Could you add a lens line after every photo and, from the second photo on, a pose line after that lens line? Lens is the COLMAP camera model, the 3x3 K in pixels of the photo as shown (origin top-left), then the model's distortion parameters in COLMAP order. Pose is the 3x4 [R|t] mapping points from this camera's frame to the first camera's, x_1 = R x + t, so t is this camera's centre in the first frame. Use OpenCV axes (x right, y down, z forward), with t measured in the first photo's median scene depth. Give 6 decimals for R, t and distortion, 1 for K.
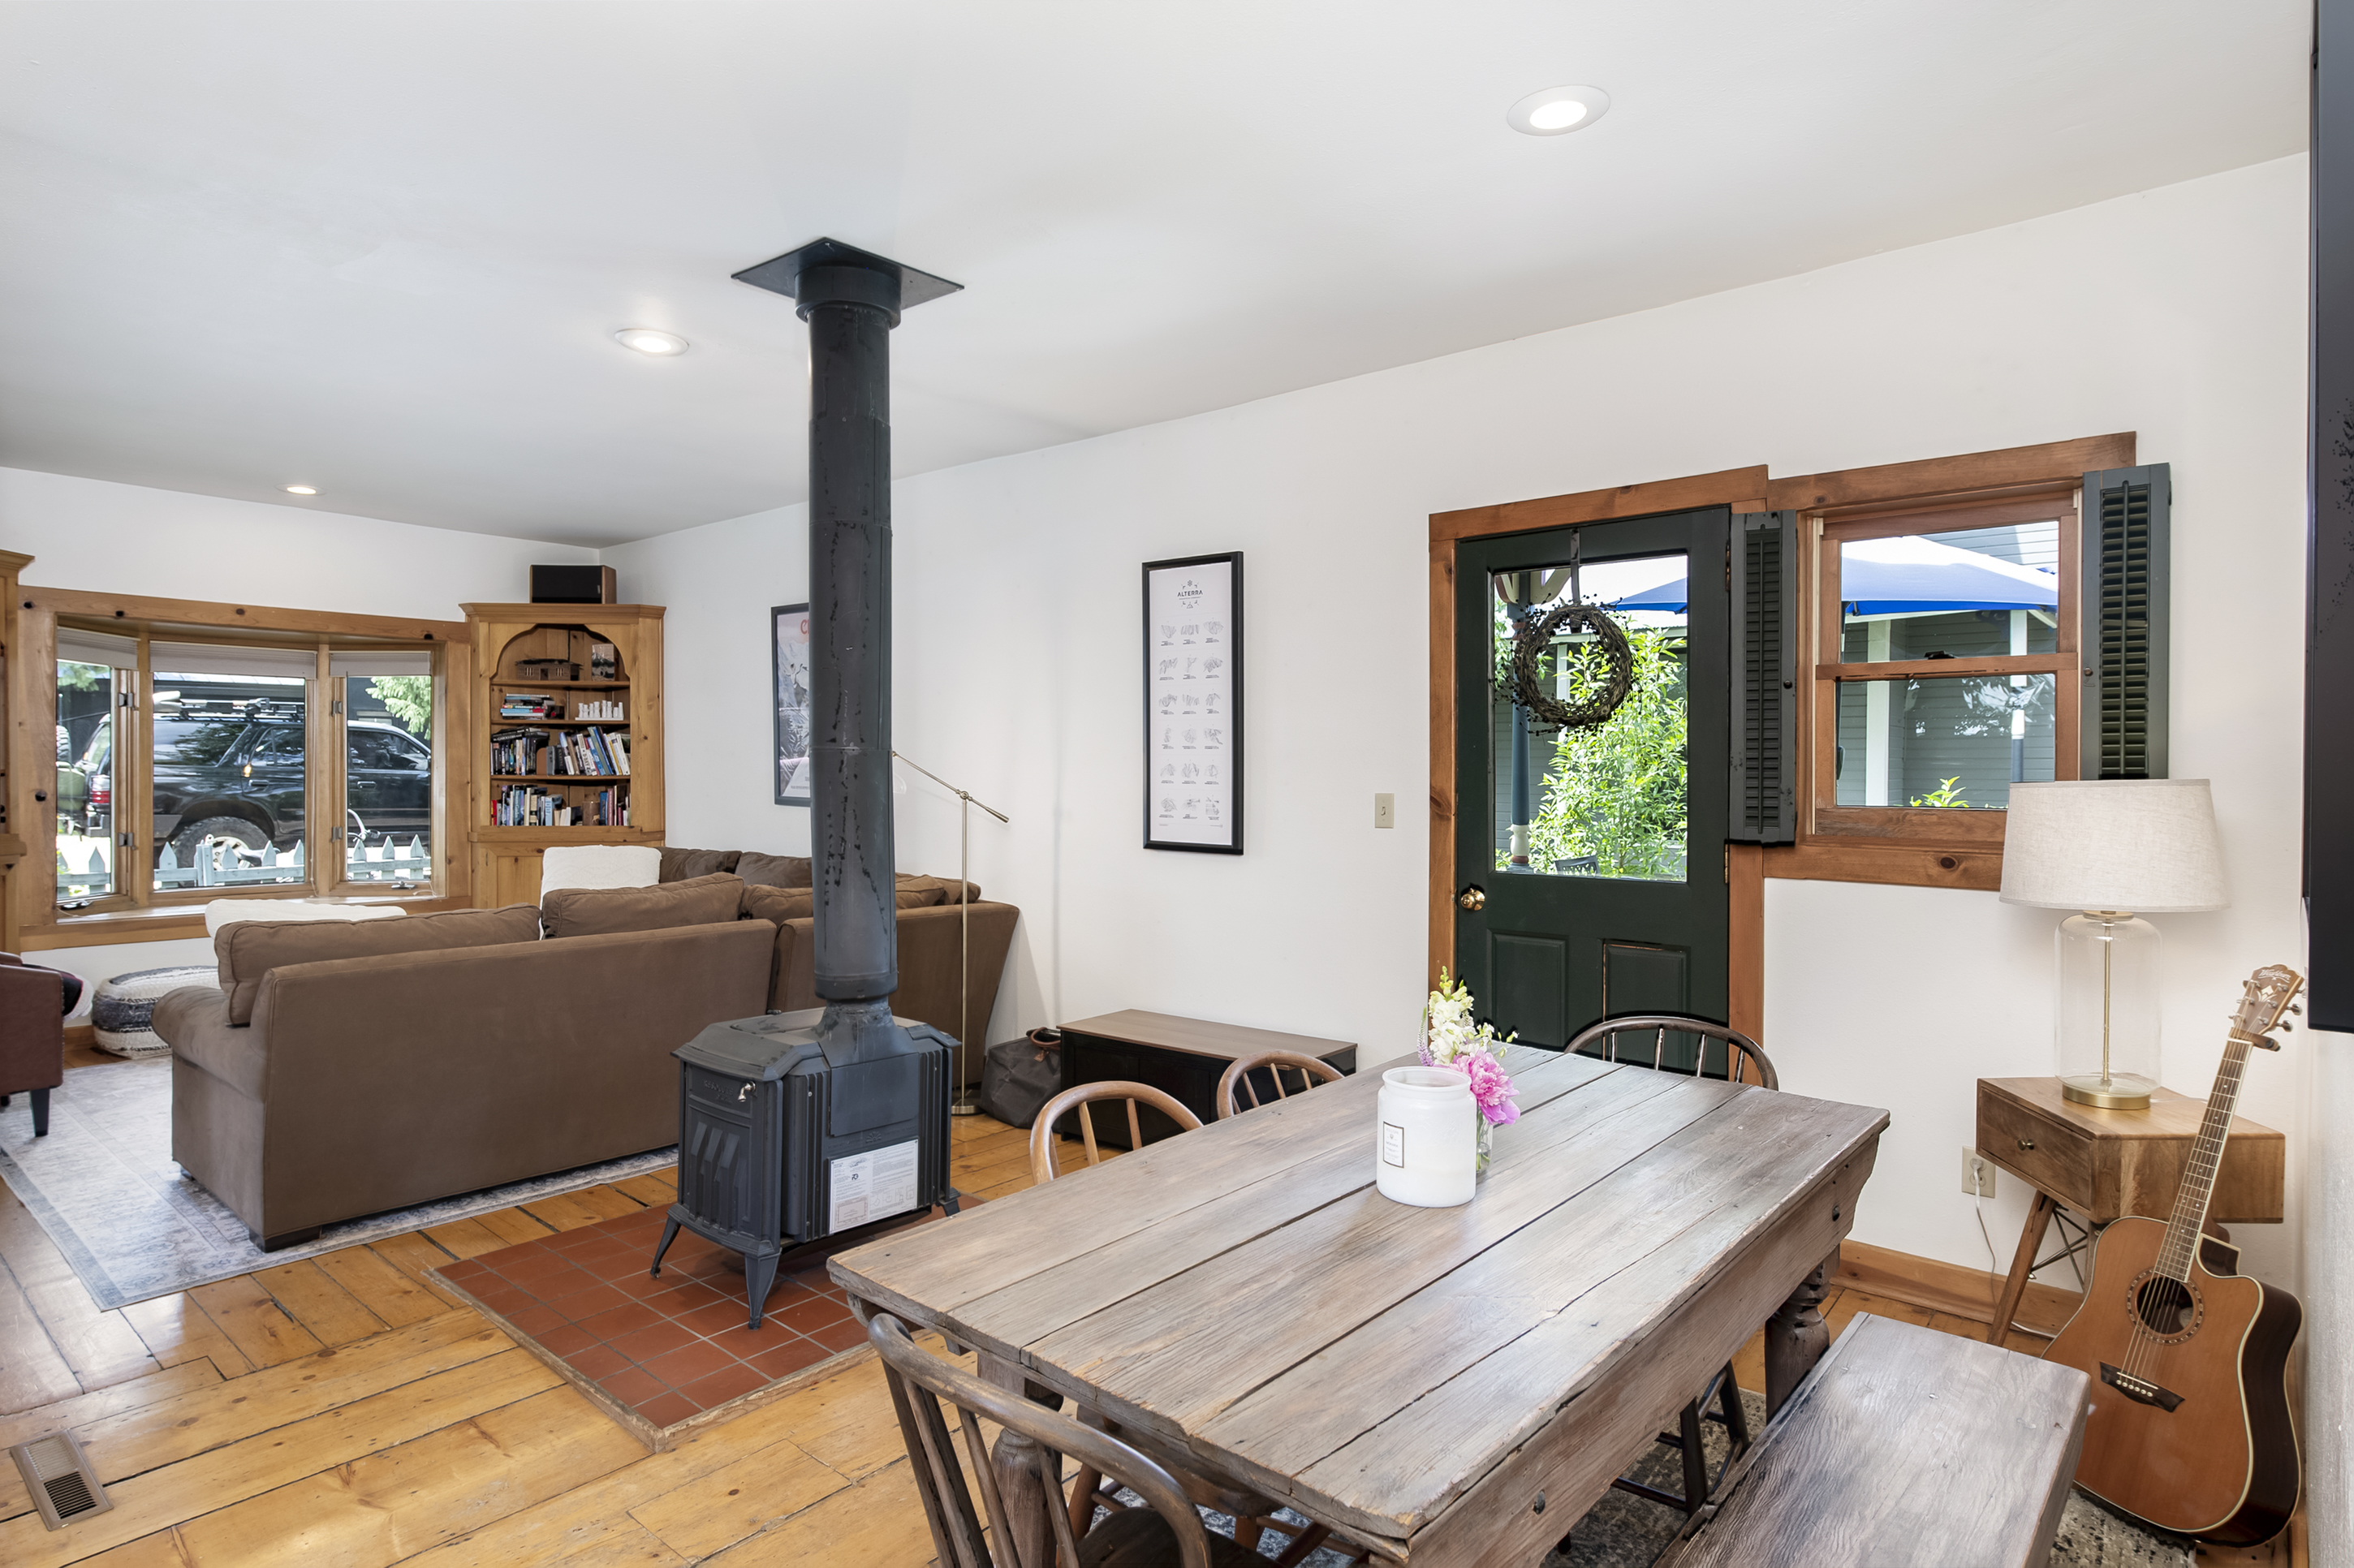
lens RADIAL K [[1279.3, 0, 1177.0], [0, 1279.3, 784.0], [0, 0, 1]] dist [-0.001337, -0.000196]
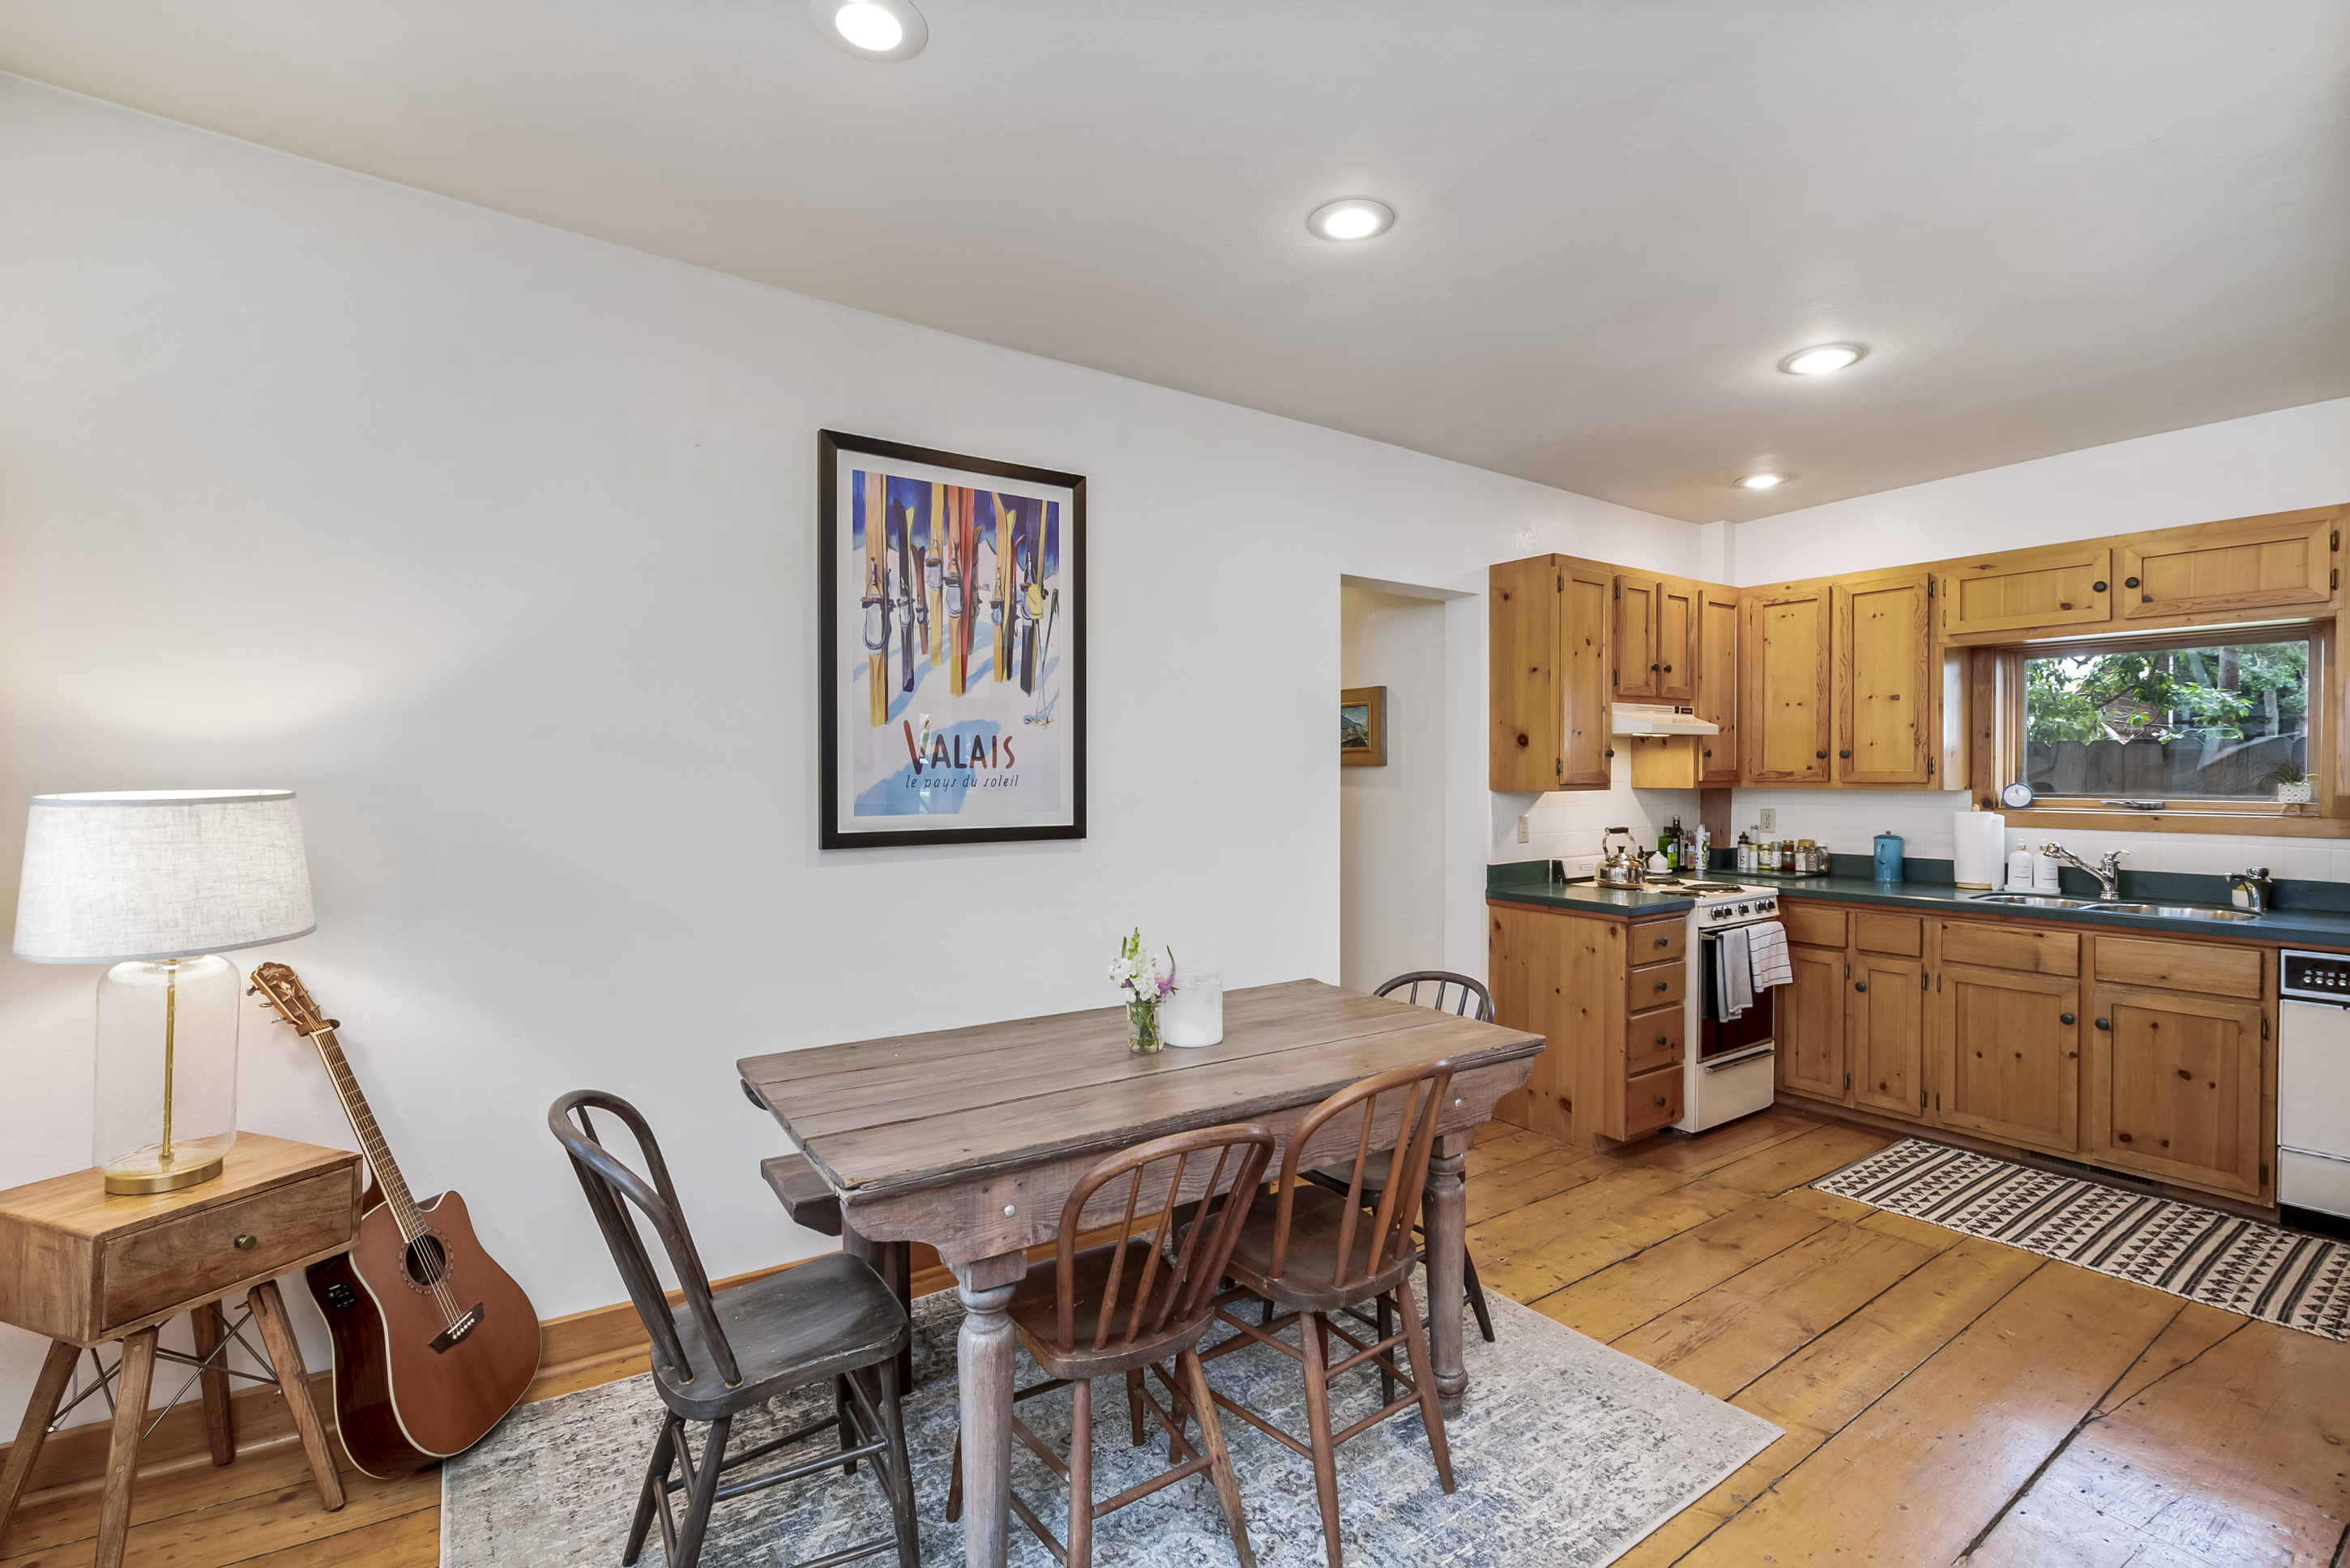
lens RADIAL K [[1046.6, 0, 1183.3], [0, 1046.6, 781.3], [0, 0, 1]] dist [-0.003776, -0.005358]
pose [[-0.966403, -0.005054, 0.256981, -0.054585], [0.002120, 0.999616, 0.027634, -0.018179], [-0.257022, 0.027250, -0.966021, 0.974718]]
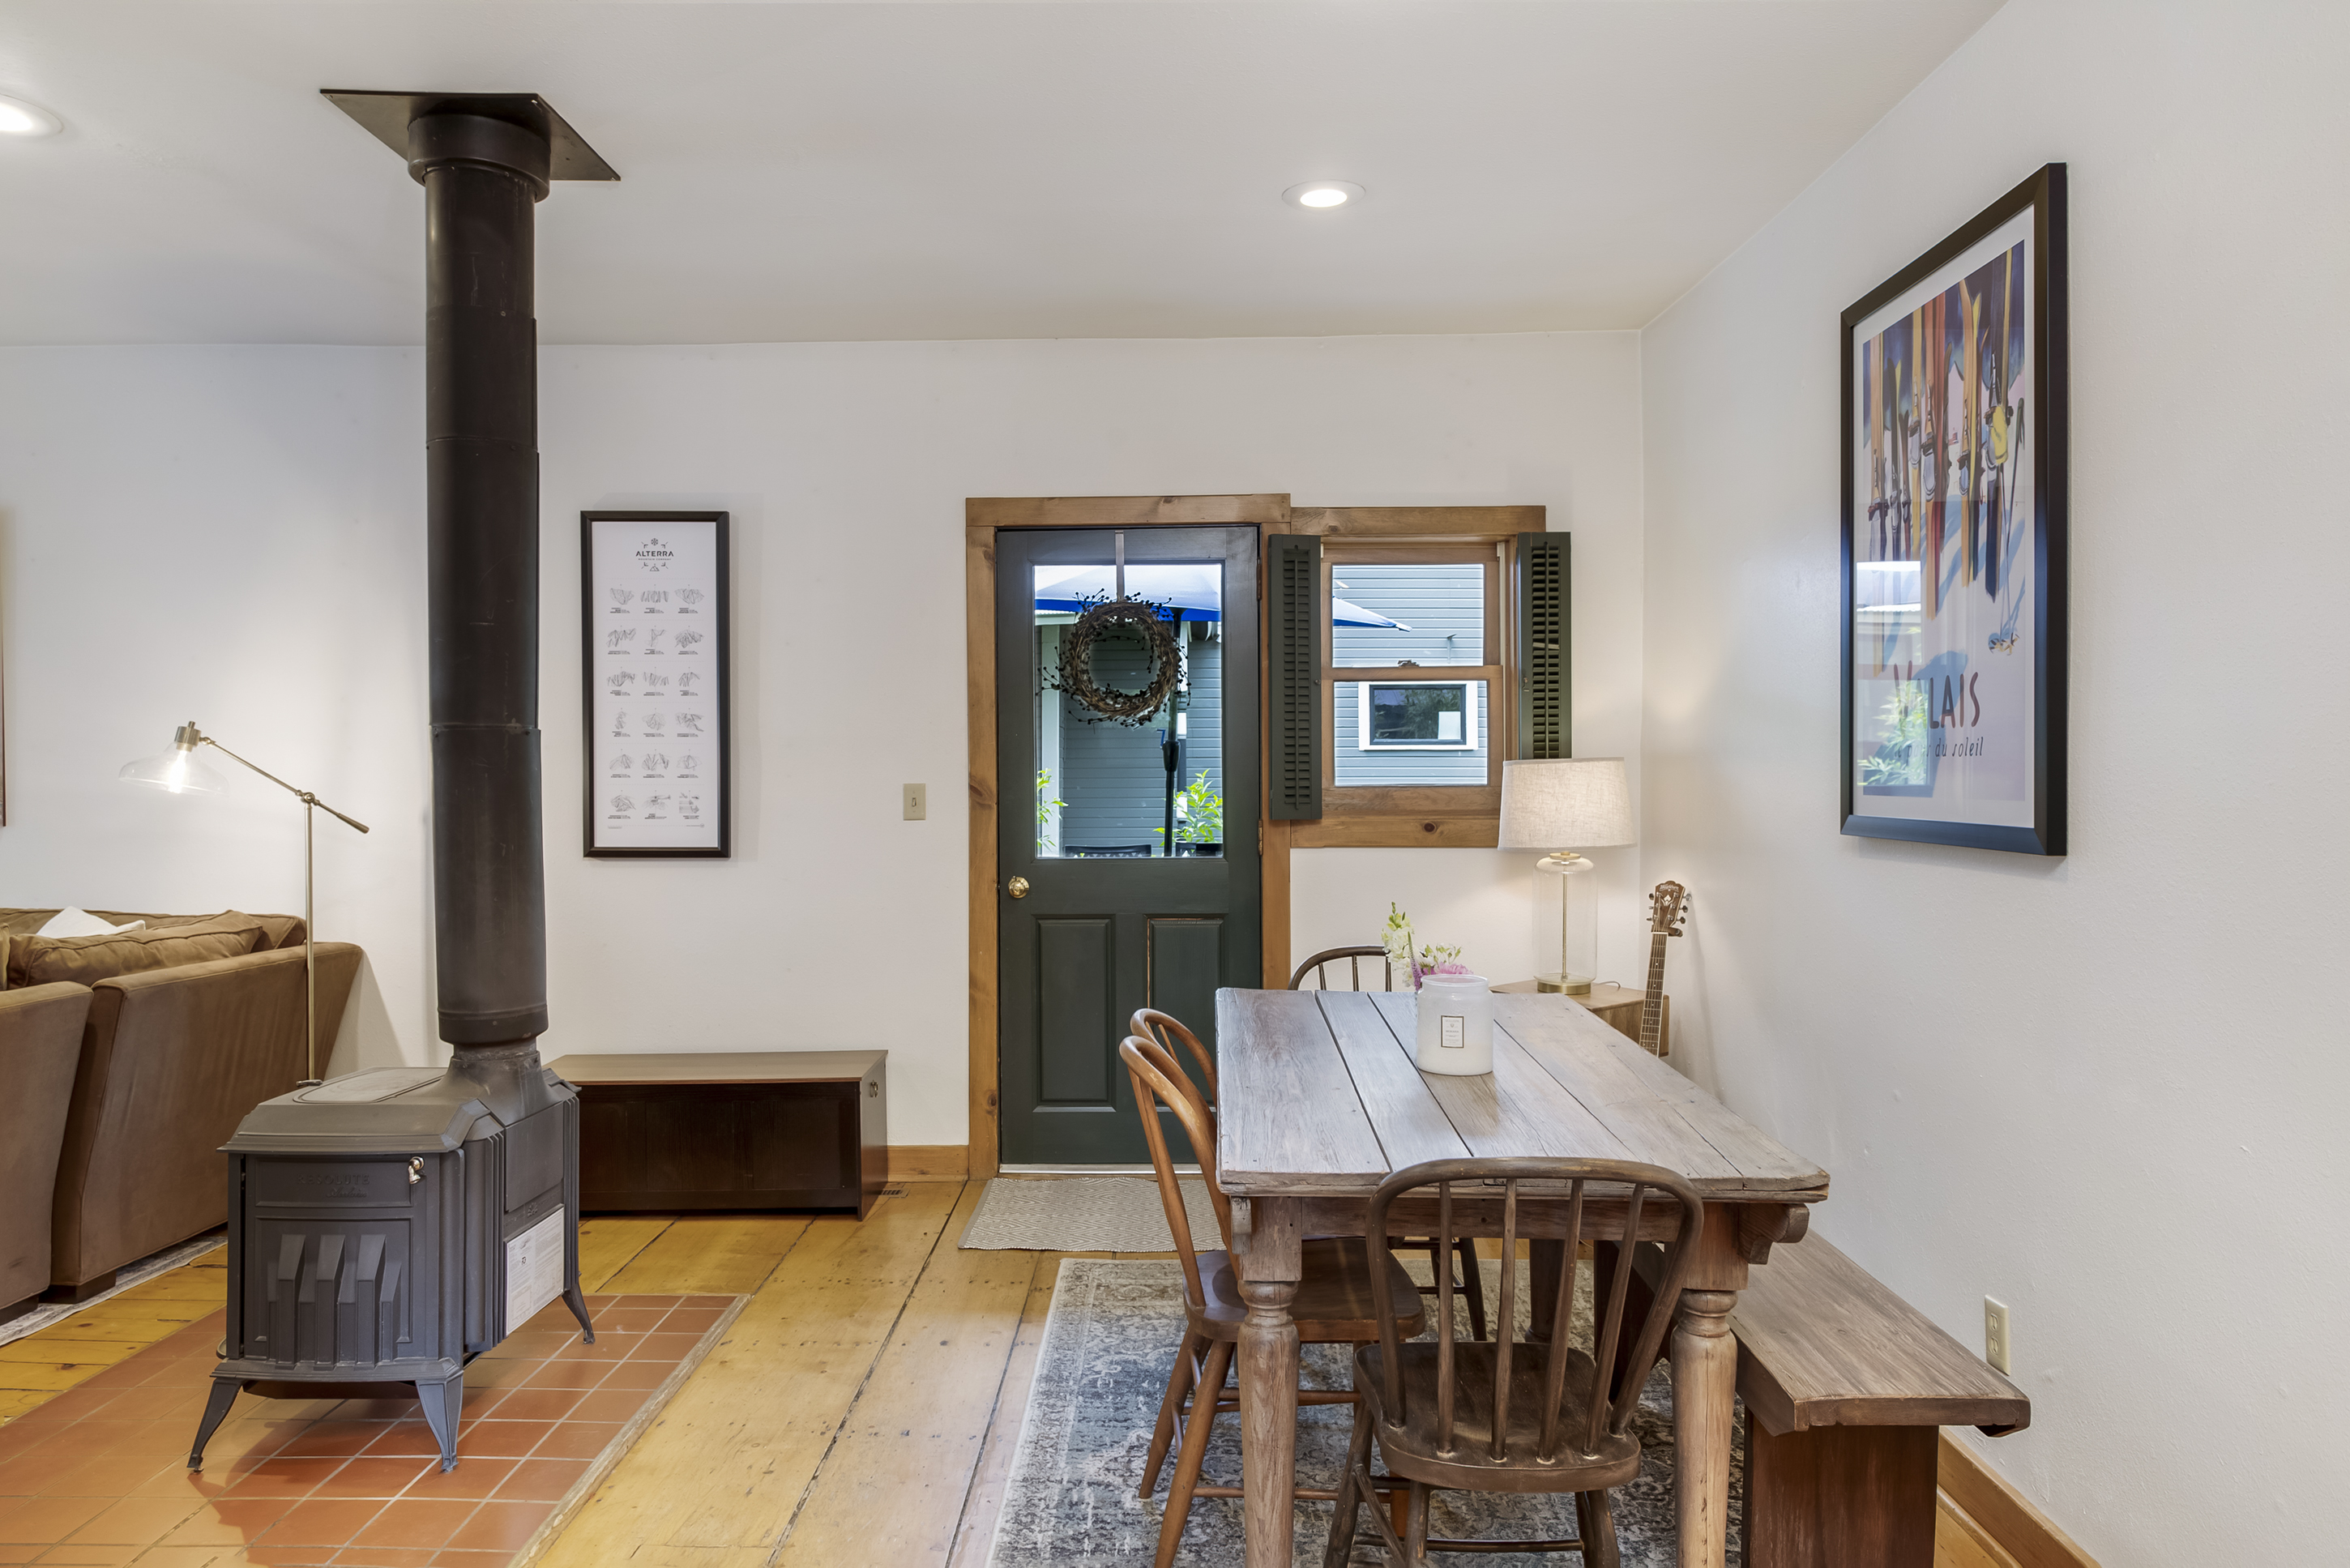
lens RADIAL K [[1520.9, 0, 1180.5], [0, 1520.9, 786.3], [0, 0, 1]] dist [0.002742, 0.002091]
pose [[0.767536, -0.012470, 0.640885, -0.425822], [0.016684, 0.999861, -0.000526, 0.013687], [-0.640789, 0.011097, 0.767637, 0.001023]]
